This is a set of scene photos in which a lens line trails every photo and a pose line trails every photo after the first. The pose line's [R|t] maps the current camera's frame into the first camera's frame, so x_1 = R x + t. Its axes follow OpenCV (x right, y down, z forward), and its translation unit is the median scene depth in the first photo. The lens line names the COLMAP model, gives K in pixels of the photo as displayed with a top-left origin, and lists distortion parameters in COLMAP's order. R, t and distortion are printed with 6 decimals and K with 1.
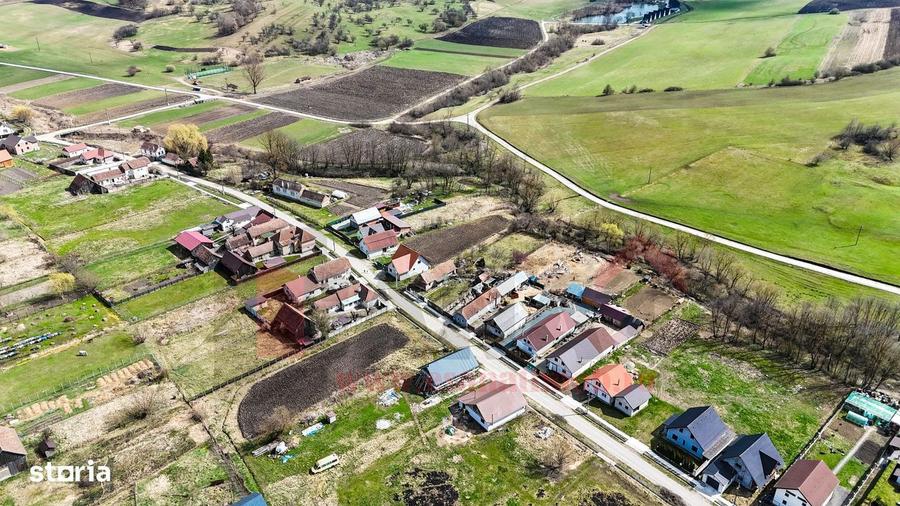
lens RADIAL K [[655.0, 0, 450.0], [0, 655.0, 253.0], [0, 0, 1]] dist [0.076569, -0.070487]
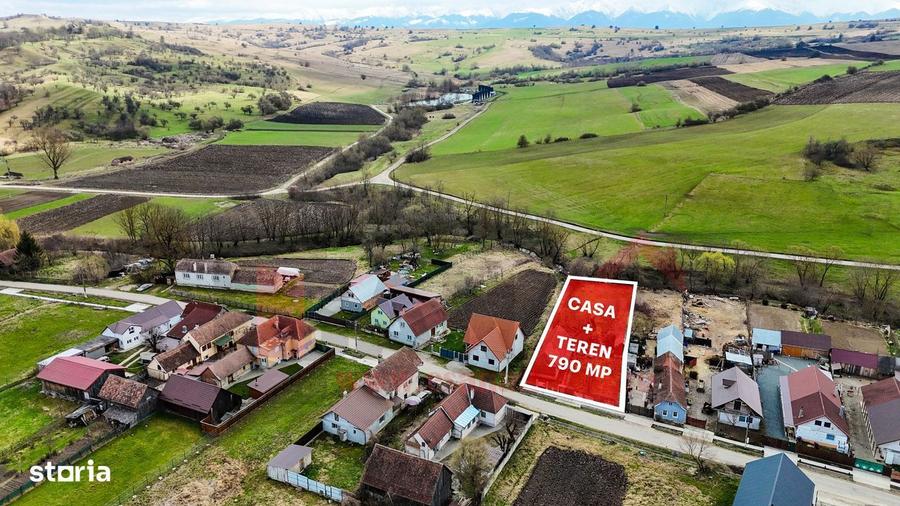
lens RADIAL K [[655.0, 0, 450.0], [0, 655.0, 253.0], [0, 0, 1]] dist [0.076569, -0.070487]
pose [[0.932660, -0.110915, 0.343282, -0.173381], [0.168537, 0.975300, -0.142776, 0.008285], [-0.318967, 0.191017, 0.928317, 0.247959]]
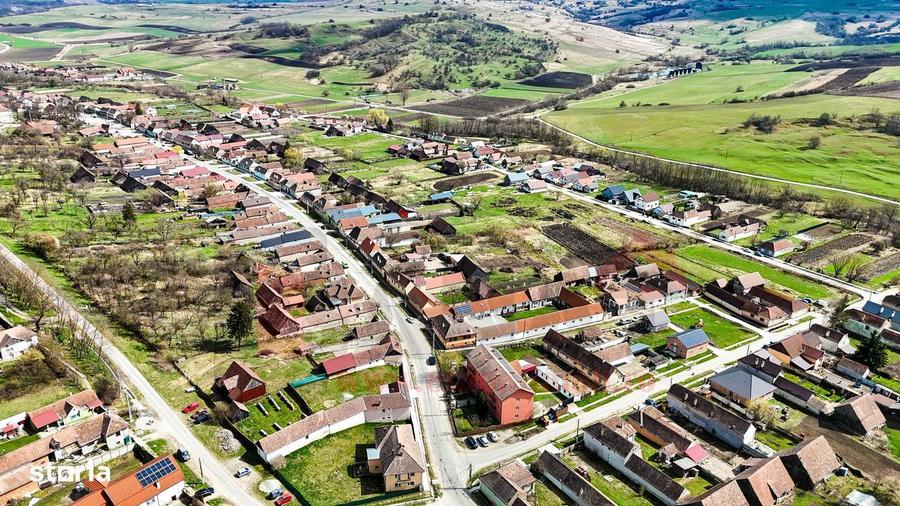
lens RADIAL K [[655.0, 0, 450.0], [0, 655.0, 253.0], [0, 0, 1]] dist [0.076569, -0.070487]
pose [[0.992946, 0.049276, -0.107847, 0.012214], [-0.060826, 0.992443, -0.106571, 0.315845], [0.101781, 0.112379, 0.988439, -0.605178]]
